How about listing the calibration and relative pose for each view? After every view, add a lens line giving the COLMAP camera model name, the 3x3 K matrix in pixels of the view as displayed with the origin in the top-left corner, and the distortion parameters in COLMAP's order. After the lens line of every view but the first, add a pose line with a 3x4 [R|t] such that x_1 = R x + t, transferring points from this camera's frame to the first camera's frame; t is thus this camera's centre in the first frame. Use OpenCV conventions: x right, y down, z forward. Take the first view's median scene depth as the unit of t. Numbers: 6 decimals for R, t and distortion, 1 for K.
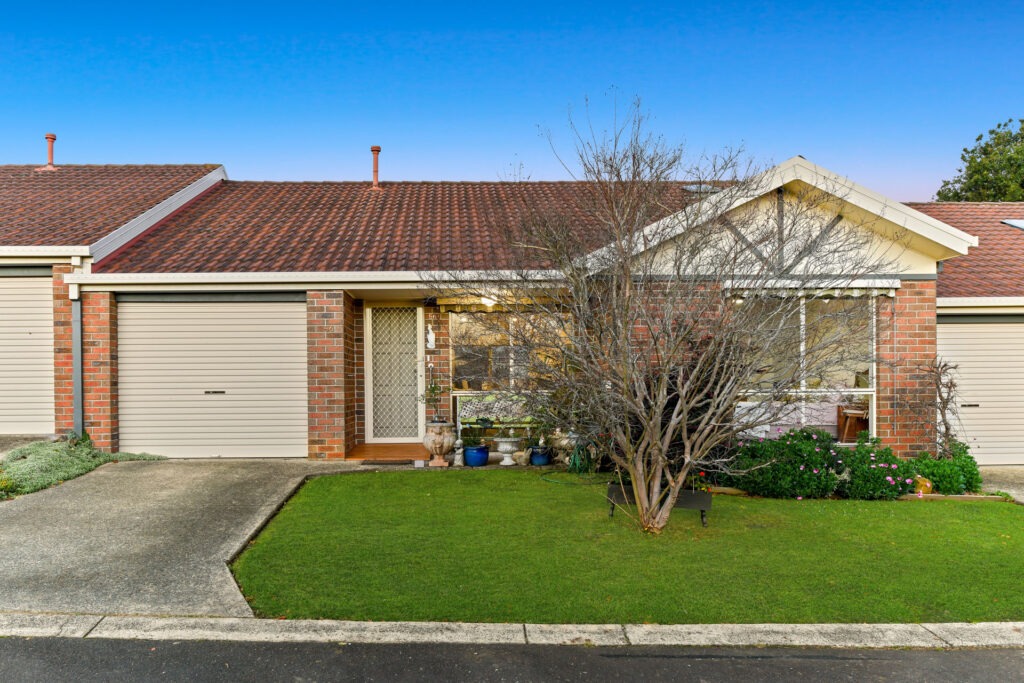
lens RADIAL K [[713.1, 0, 512.0], [0, 713.1, 341.5], [0, 0, 1]] dist [-0.000980, -0.002548]
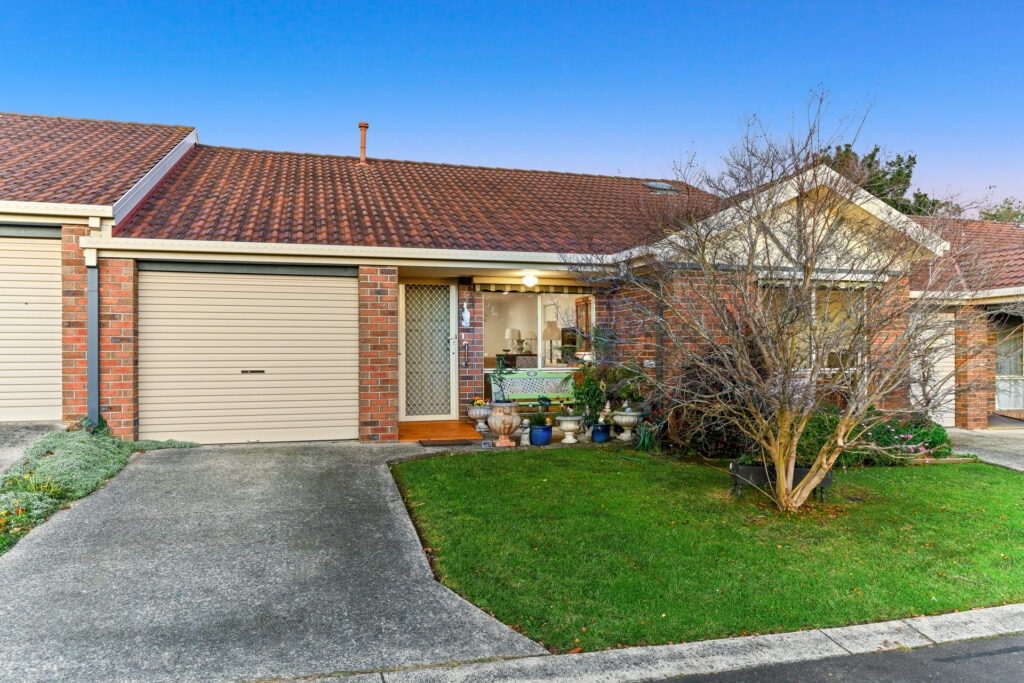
lens RADIAL K [[627.3, 0, 512.0], [0, 627.3, 310.1], [0, 0, 1]] dist [-0.002425, -0.004529]
pose [[0.972355, 0.020514, 0.232605, -0.289292], [-0.019708, 0.999789, -0.005788, -0.010846], [-0.232675, 0.001044, 0.972554, 0.134130]]
